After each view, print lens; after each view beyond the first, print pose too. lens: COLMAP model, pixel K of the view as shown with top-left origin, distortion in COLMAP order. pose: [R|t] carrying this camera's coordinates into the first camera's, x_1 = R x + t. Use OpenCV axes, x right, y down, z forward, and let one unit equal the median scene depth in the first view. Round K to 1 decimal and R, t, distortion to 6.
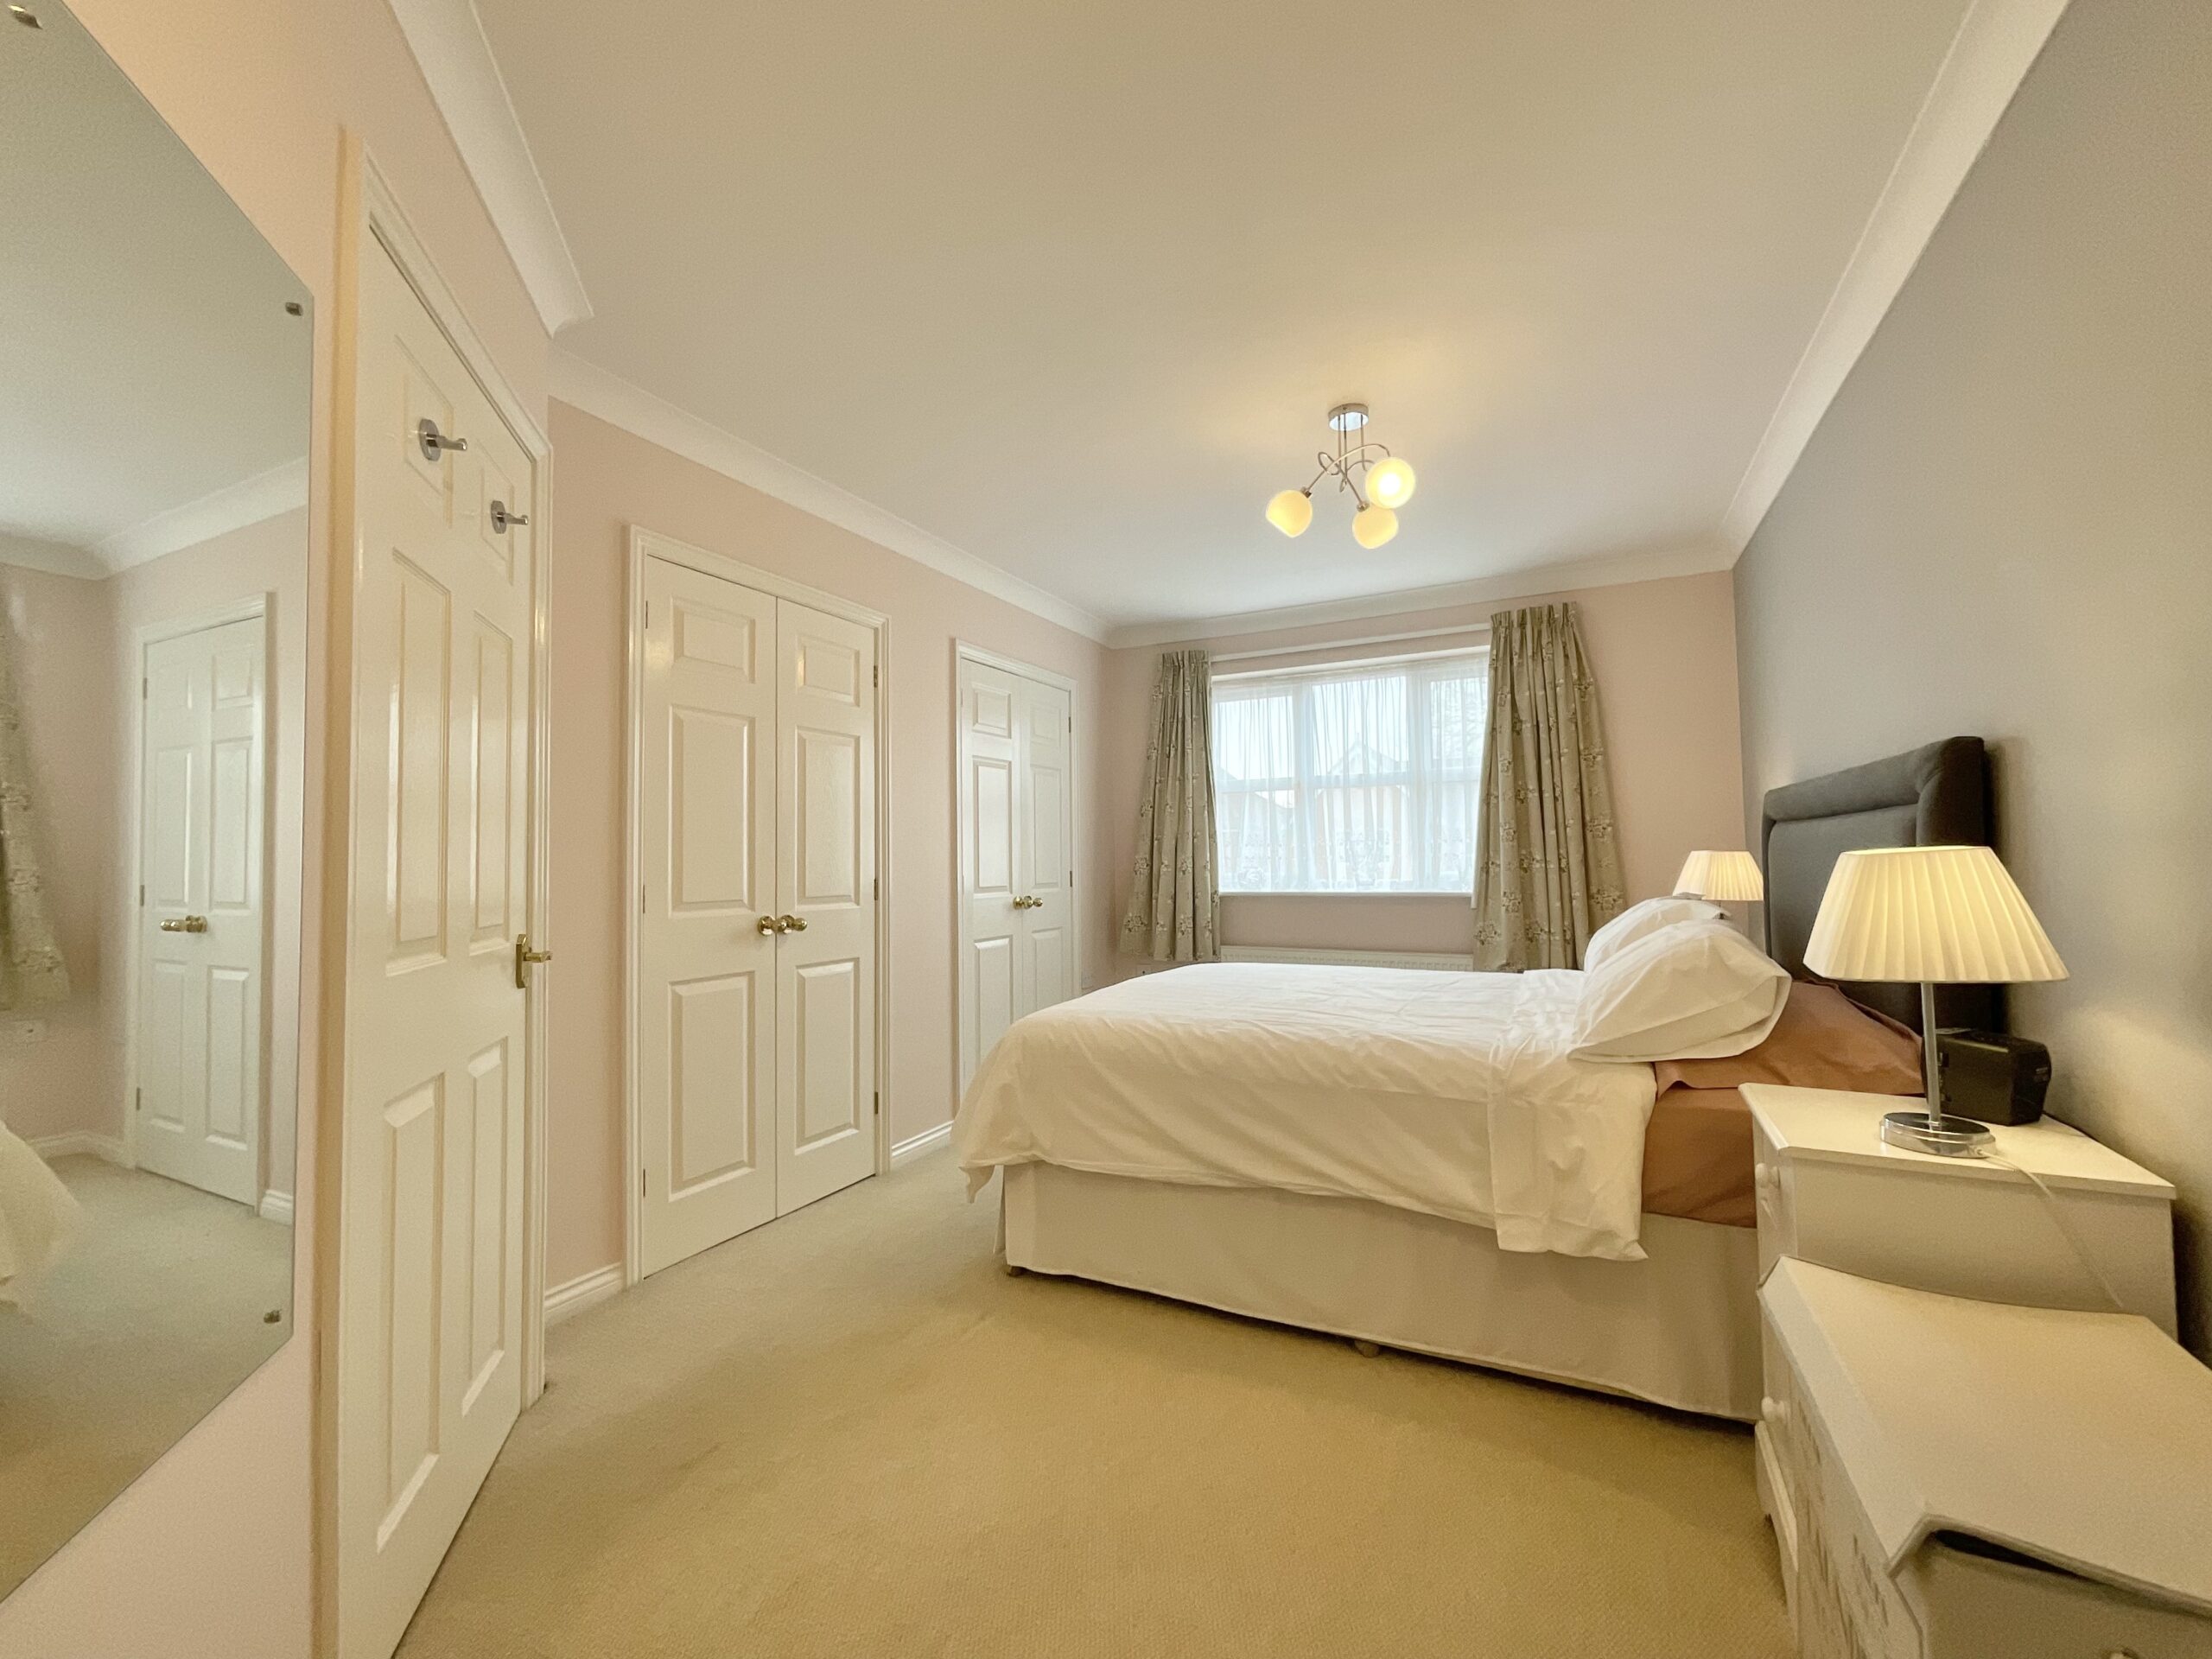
lens RADIAL K [[900.5, 0, 1111.8], [0, 900.5, 827.0], [0, 0, 1]] dist [-0.001942, 0.000723]
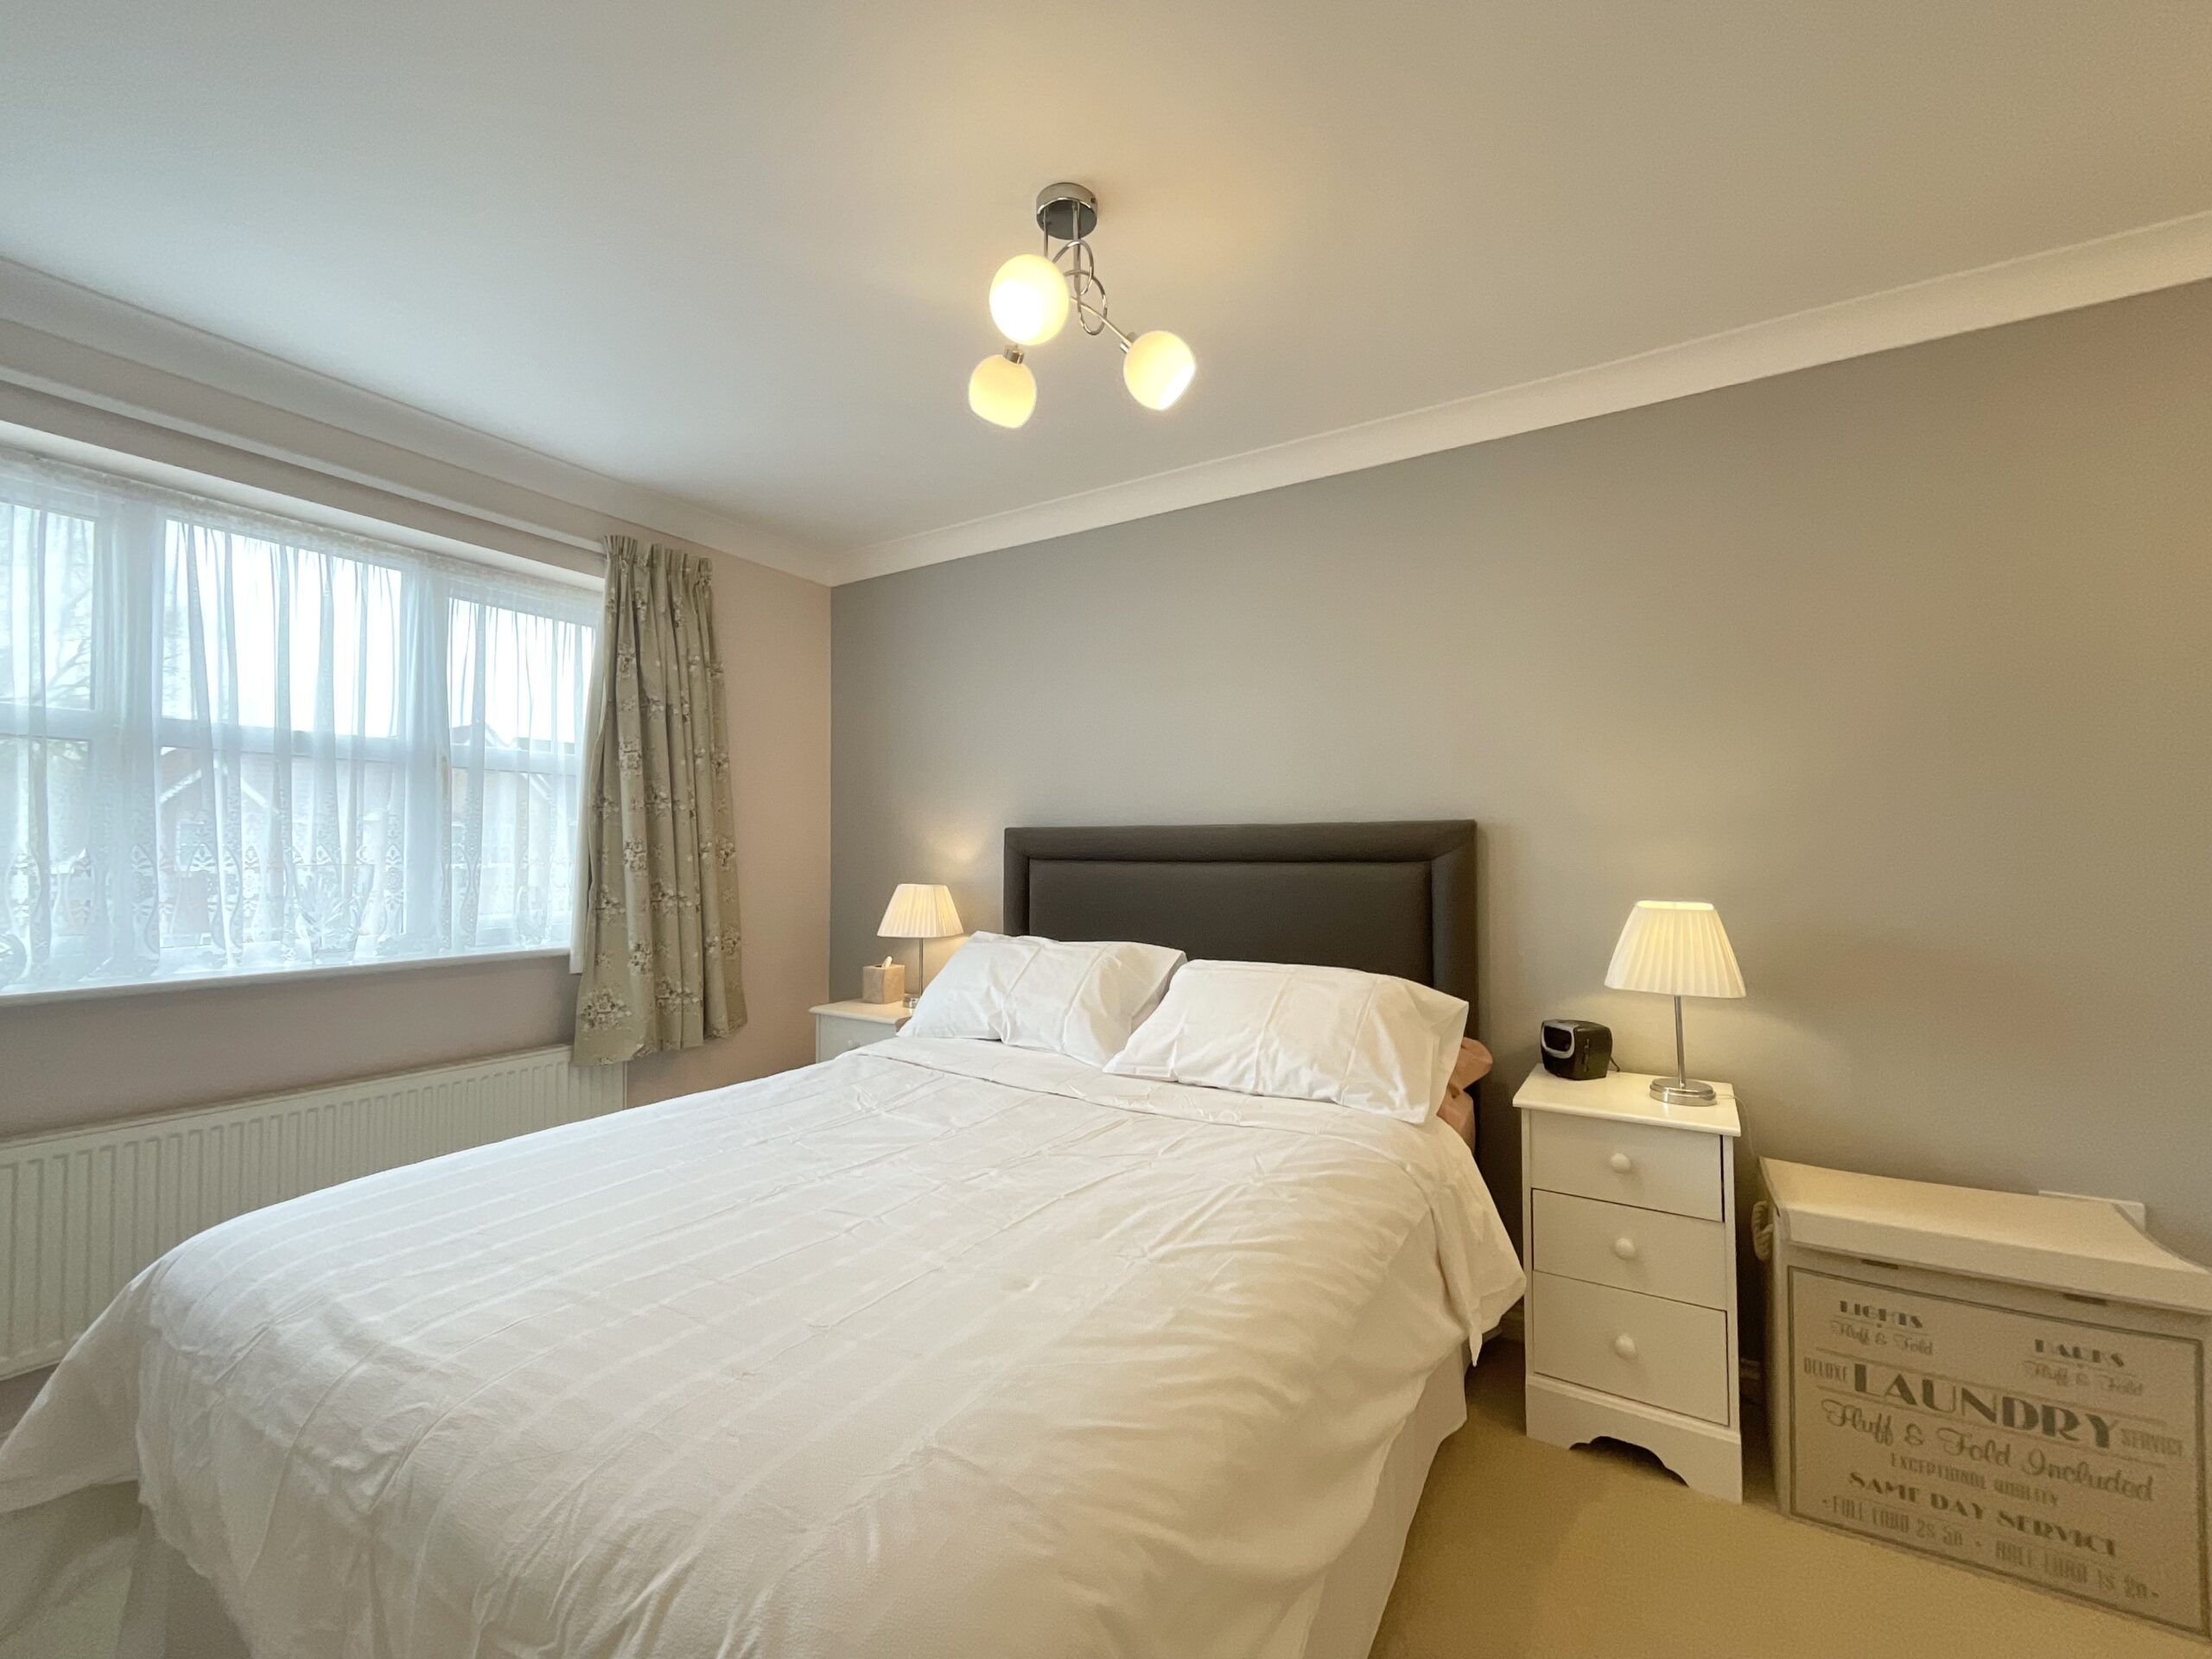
lens RADIAL K [[900.5, 0, 1106.9], [0, 900.5, 834.6], [0, 0, 1]] dist [-0.001942, 0.000723]
pose [[0.075747, 0.031489, 0.996630, -0.218772], [-0.033449, 0.999019, -0.029022, -0.003142], [-0.996566, -0.031137, 0.076726, 0.572125]]
